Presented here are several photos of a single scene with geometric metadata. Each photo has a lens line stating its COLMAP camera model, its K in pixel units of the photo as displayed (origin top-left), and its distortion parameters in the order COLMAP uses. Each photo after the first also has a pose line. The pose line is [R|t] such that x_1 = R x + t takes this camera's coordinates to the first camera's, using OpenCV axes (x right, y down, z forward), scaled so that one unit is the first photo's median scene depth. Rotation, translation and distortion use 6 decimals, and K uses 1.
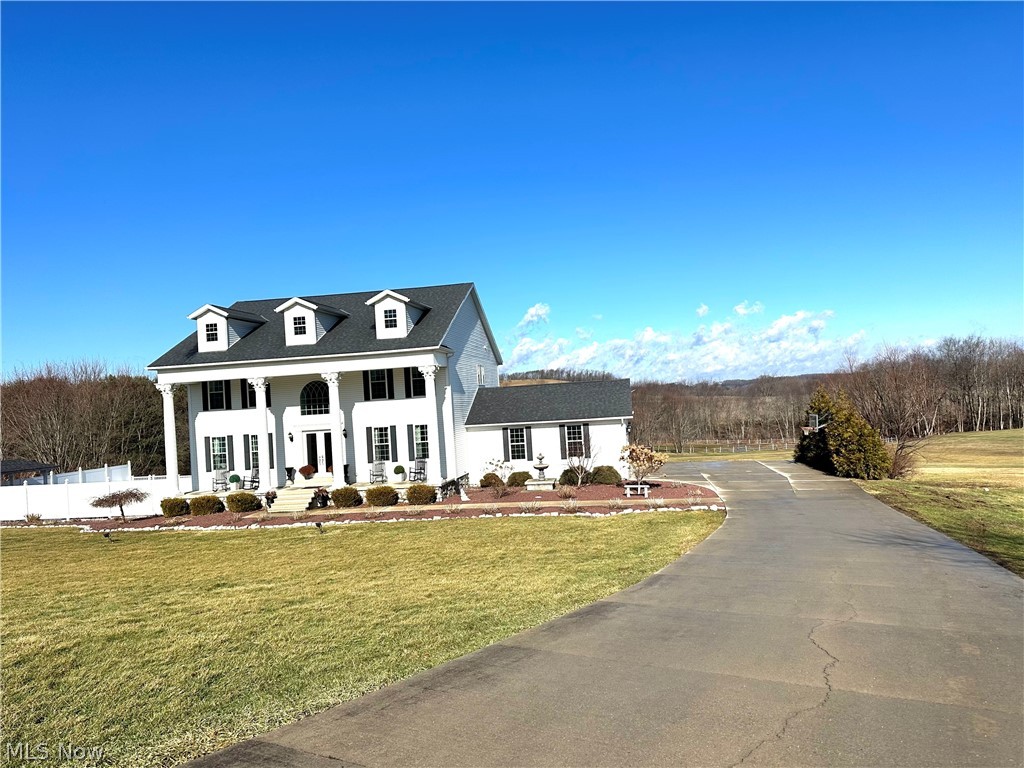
lens RADIAL K [[707.6, 0, 512.0], [0, 707.6, 384.0], [0, 0, 1]] dist [0.148248, -0.209022]
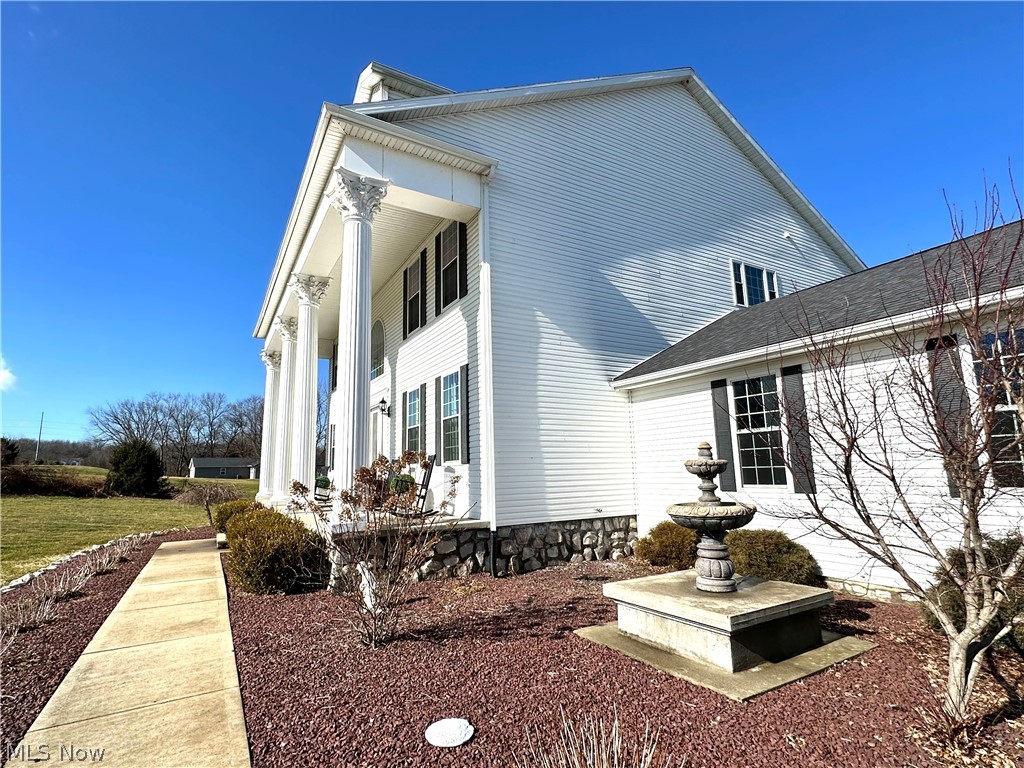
lens RADIAL K [[516.0, 0, 512.0], [0, 516.0, 384.0], [0, 0, 1]] dist [-0.001192, -0.000537]
pose [[0.639732, -0.083807, -0.764016, 0.112782], [0.007817, 0.994696, -0.102565, 0.091954], [0.768559, 0.059642, 0.636993, 0.838458]]
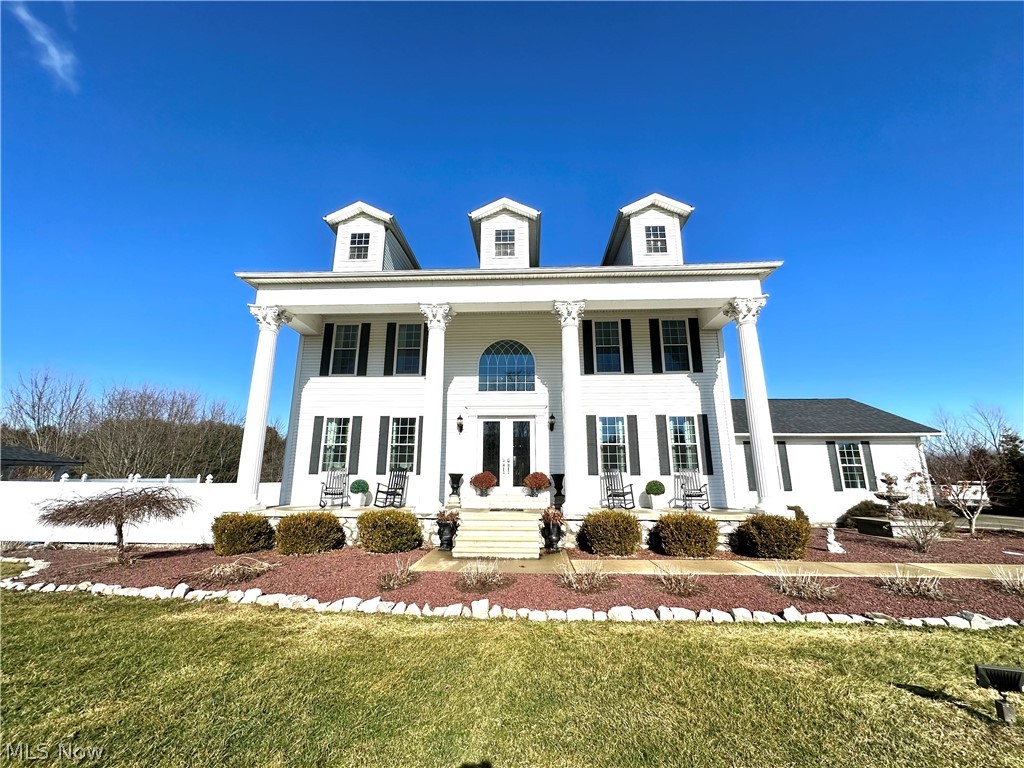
lens RADIAL K [[404.0, 0, 512.0], [0, 404.0, 384.0], [0, 0, 1]] dist [-0.002336, 0.000094]
pose [[0.990752, 0.088260, 0.103059, -0.310156], [-0.065297, 0.975933, -0.208067, 0.112328], [-0.118943, 0.199413, 0.972670, 0.666544]]
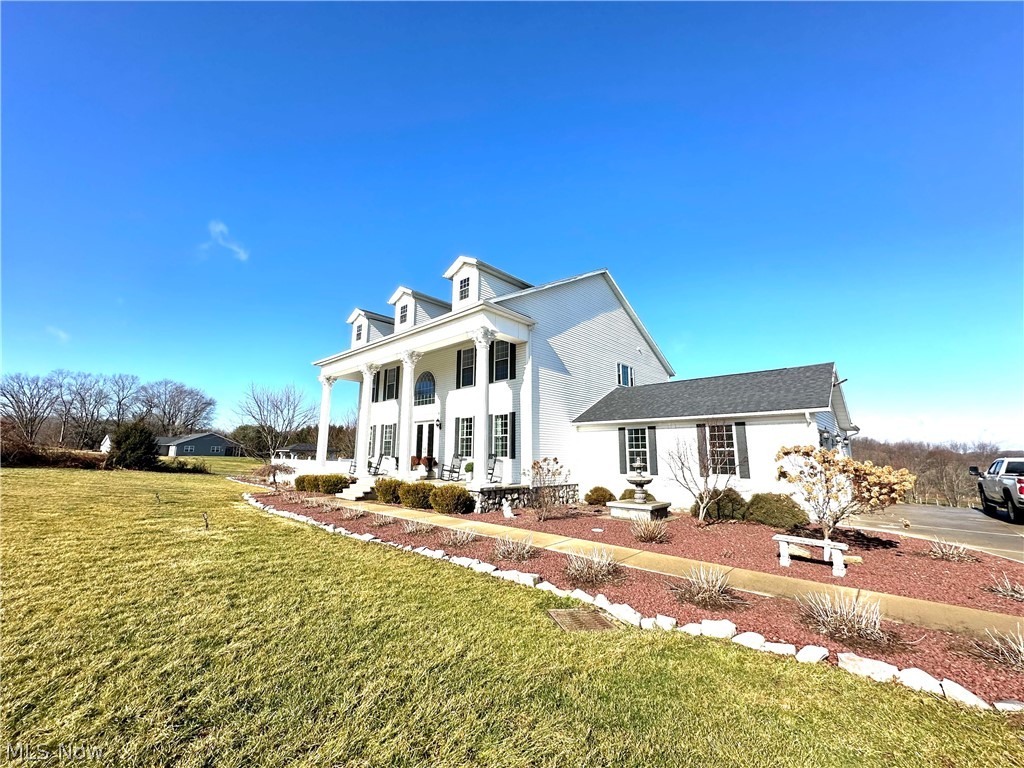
lens RADIAL K [[416.9, 0, 512.0], [0, 416.9, 384.0], [0, 0, 1]] dist [-0.000625, 0.000043]
pose [[0.833175, -0.028098, -0.552295, 0.148266], [-0.041149, 0.992790, -0.112584, 0.075354], [0.551476, 0.116529, 0.826012, 0.602953]]
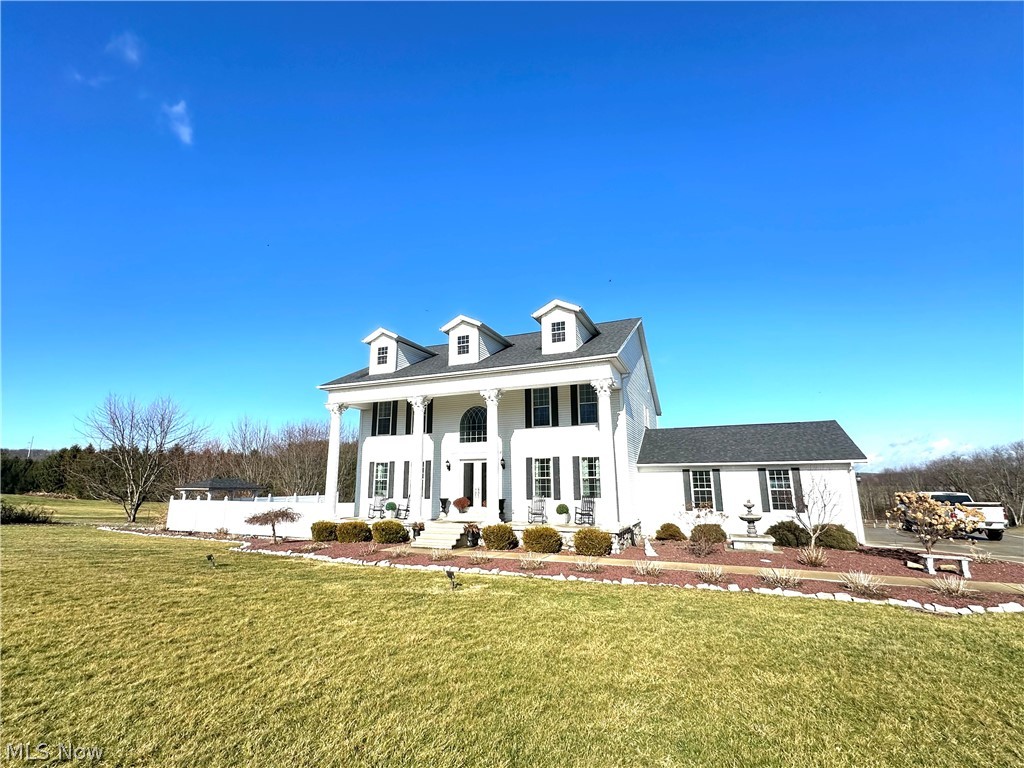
lens RADIAL K [[465.3, 0, 512.0], [0, 465.3, 384.0], [0, 0, 1]] dist [-0.000760, -0.000067]
pose [[0.971305, 0.006010, -0.237761, -0.085511], [-0.047781, 0.984230, -0.170316, 0.070510], [0.232988, 0.176789, 0.956275, 0.429251]]
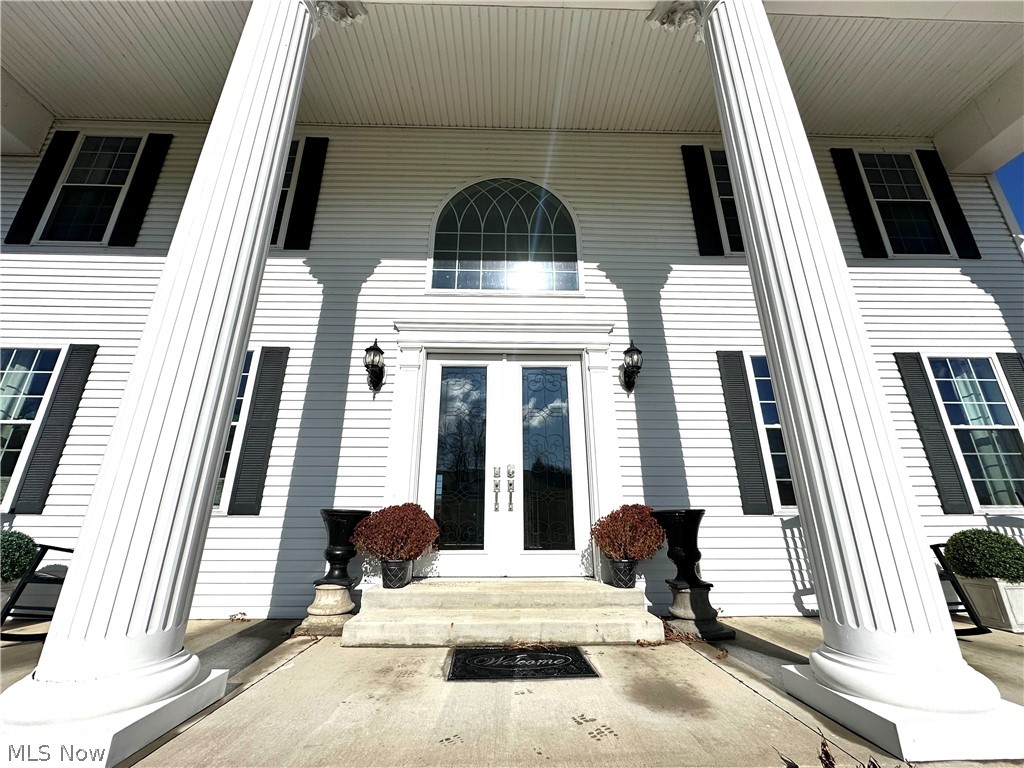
lens RADIAL K [[404.0, 0, 512.0], [0, 404.0, 384.0], [0, 0, 1]] dist [-0.002336, 0.000094]
pose [[0.980189, 0.116388, 0.160263, -0.293375], [-0.064264, 0.952243, -0.298503, 0.115551], [-0.187351, 0.282290, 0.940857, 0.898994]]
